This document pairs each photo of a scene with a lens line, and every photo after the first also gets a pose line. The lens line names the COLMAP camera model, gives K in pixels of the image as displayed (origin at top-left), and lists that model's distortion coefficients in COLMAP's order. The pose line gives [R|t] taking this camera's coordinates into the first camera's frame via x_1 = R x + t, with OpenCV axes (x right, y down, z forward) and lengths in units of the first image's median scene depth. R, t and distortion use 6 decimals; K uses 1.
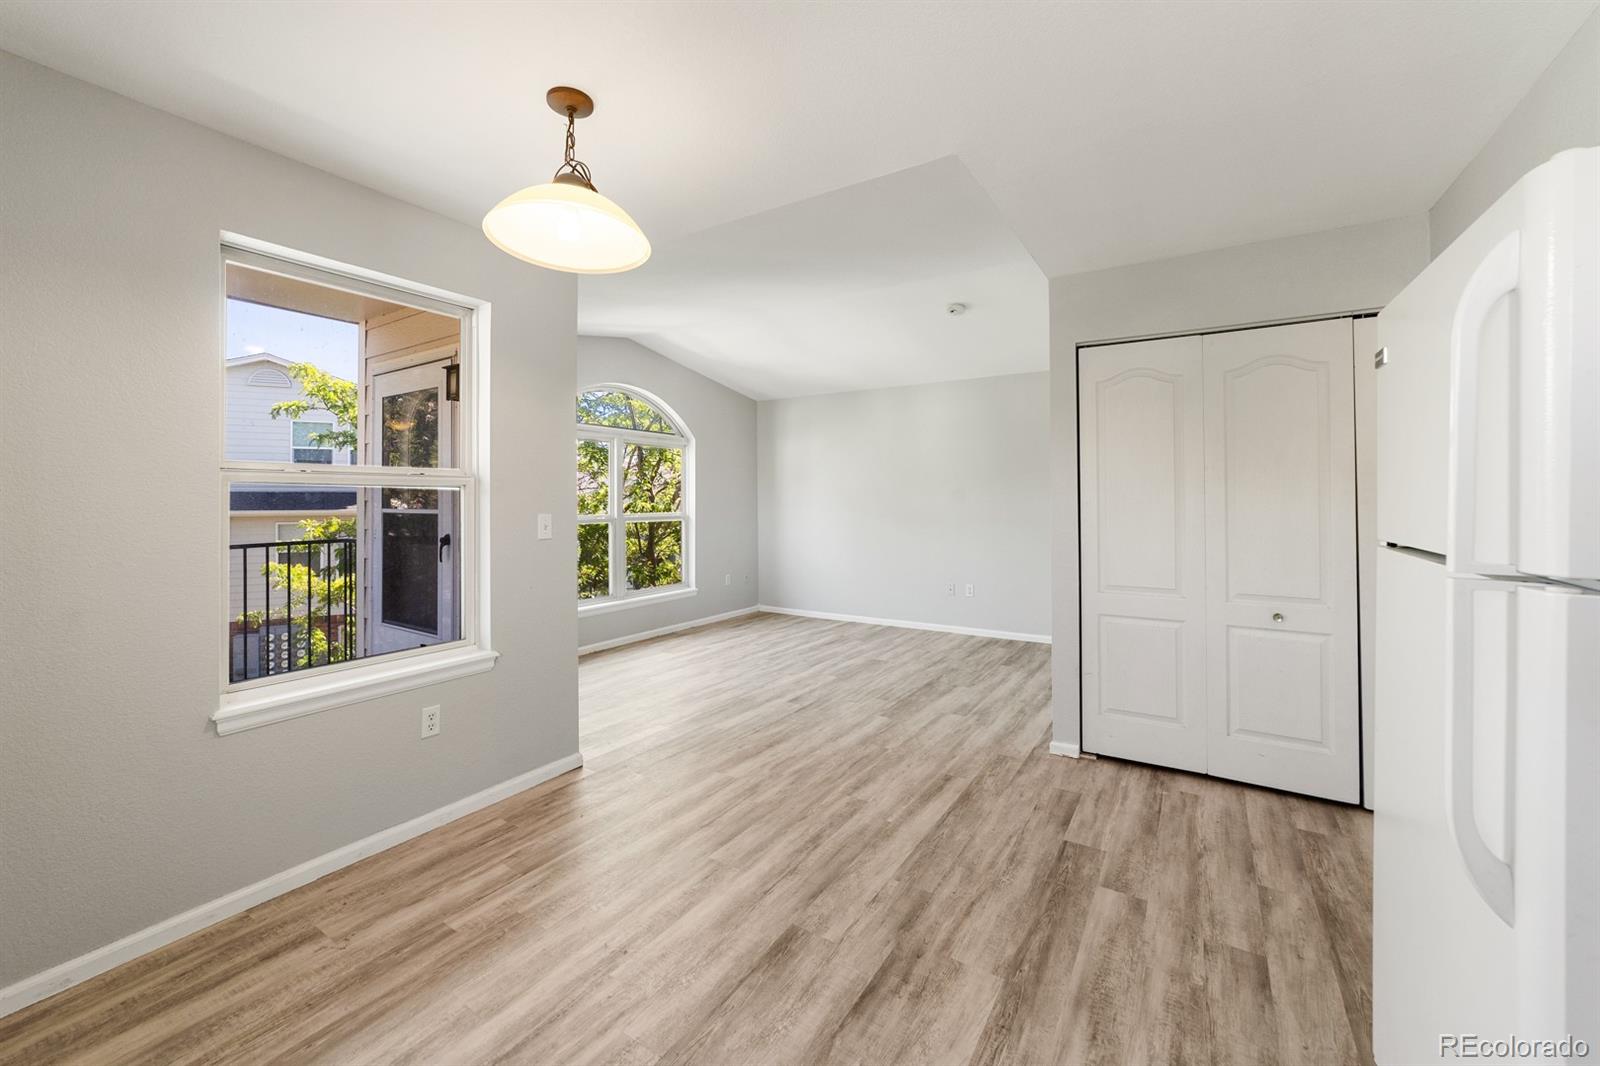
lens RADIAL K [[626.9, 0, 806.7], [0, 626.9, 497.7], [0, 0, 1]] dist [-0.022707, 0.008875]
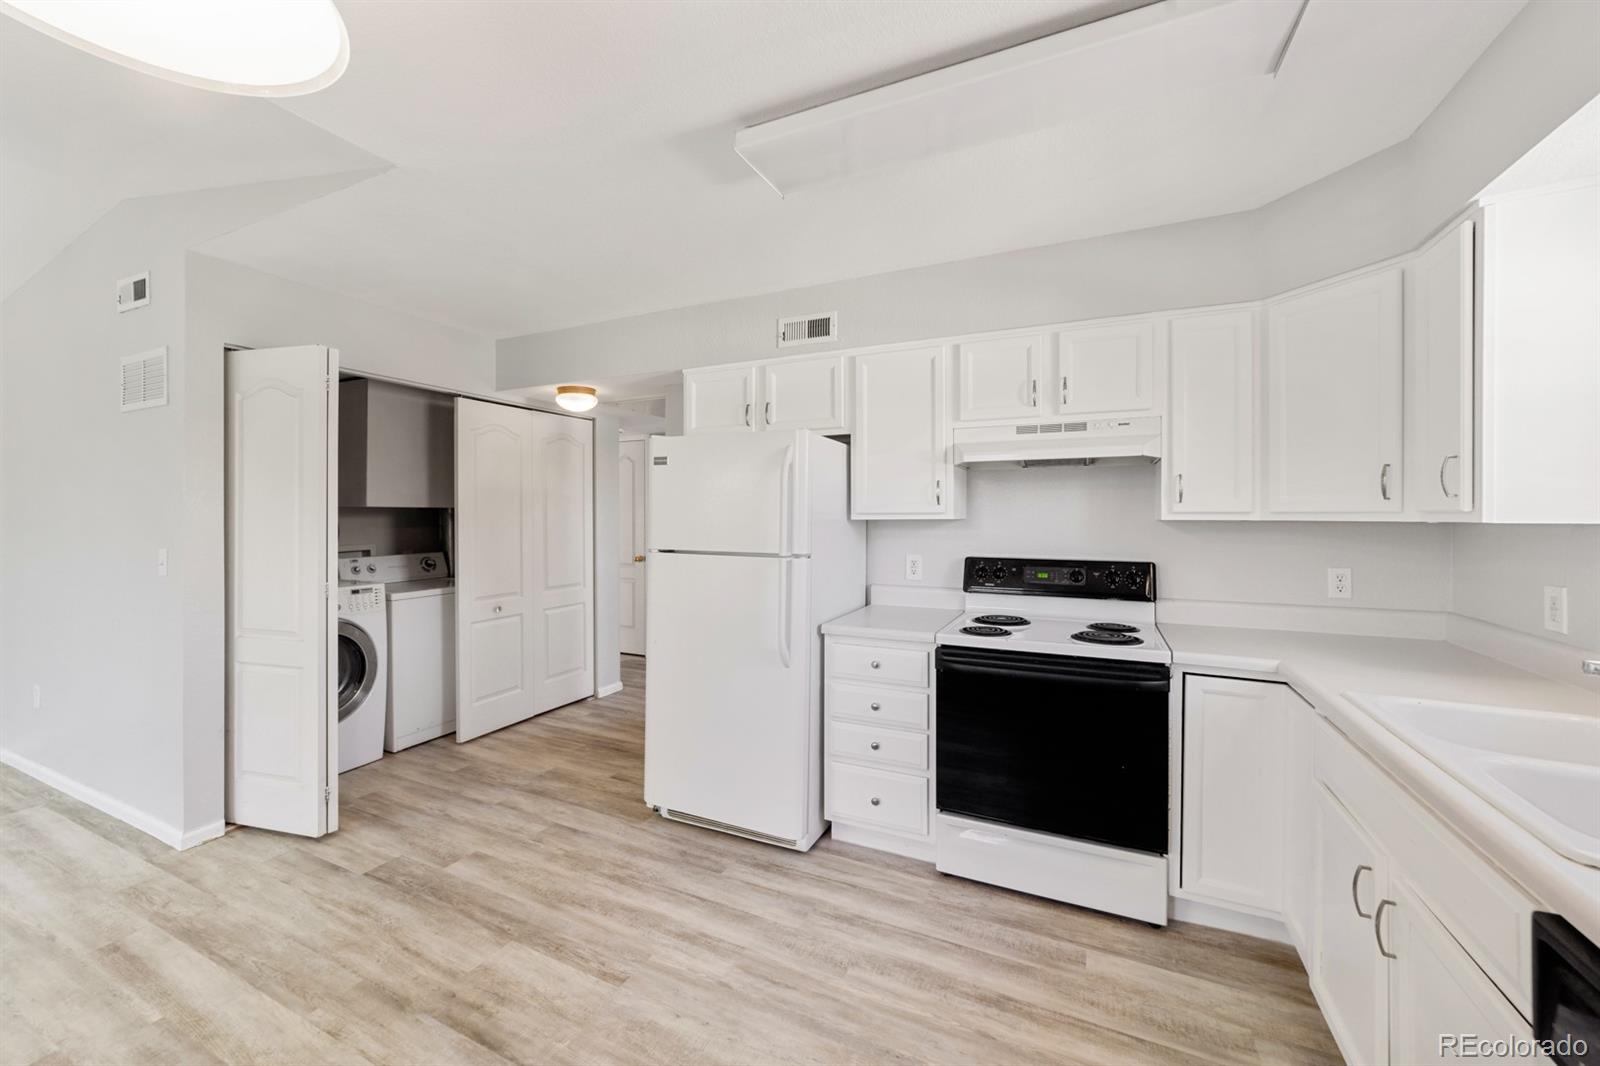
lens RADIAL K [[615.1, 0, 804.5], [0, 615.1, 518.6], [0, 0, 1]] dist [-0.019247, 0.008032]
pose [[-0.122403, -0.002964, 0.992476, -0.740485], [-0.003478, 0.999991, 0.002558, -0.026466], [-0.992474, -0.003138, -0.122412, 0.487646]]
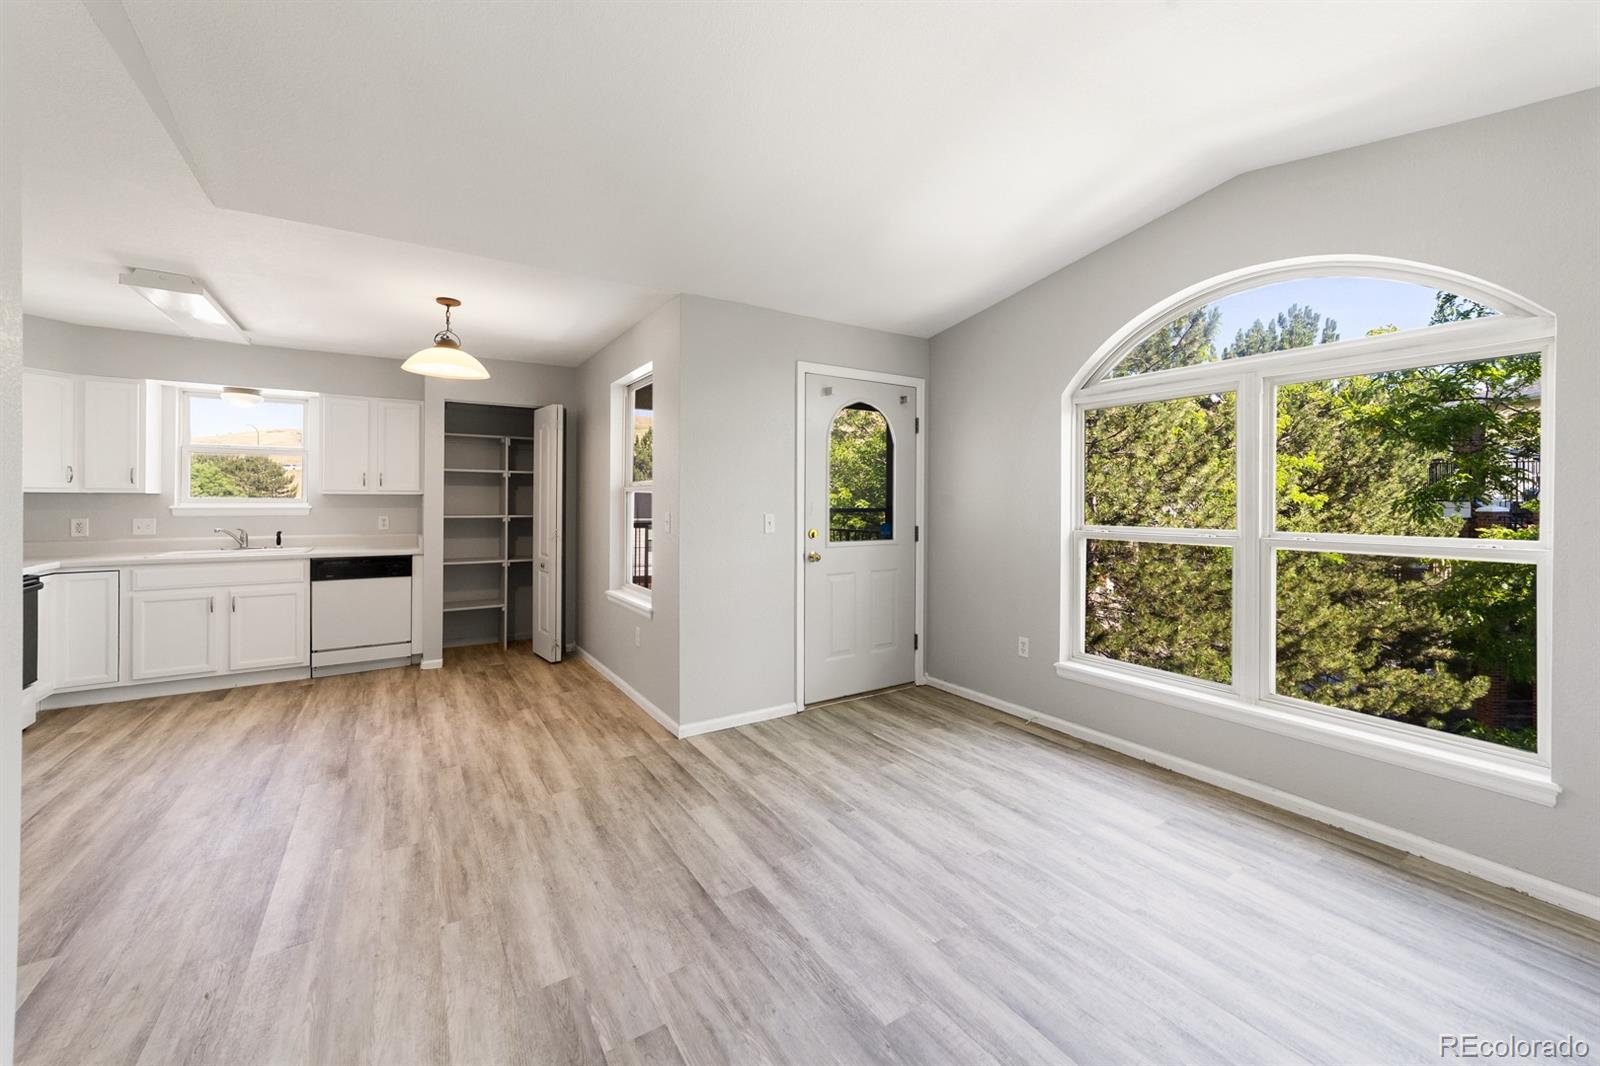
lens RADIAL K [[626.9, 0, 806.7], [0, 626.9, 497.7], [0, 0, 1]] dist [-0.022707, 0.008875]
pose [[-0.410948, -0.000948, -0.911658, 0.845619], [0.001352, 0.999998, -0.001649, -0.000602], [0.911658, -0.001911, -0.410945, 2.487180]]
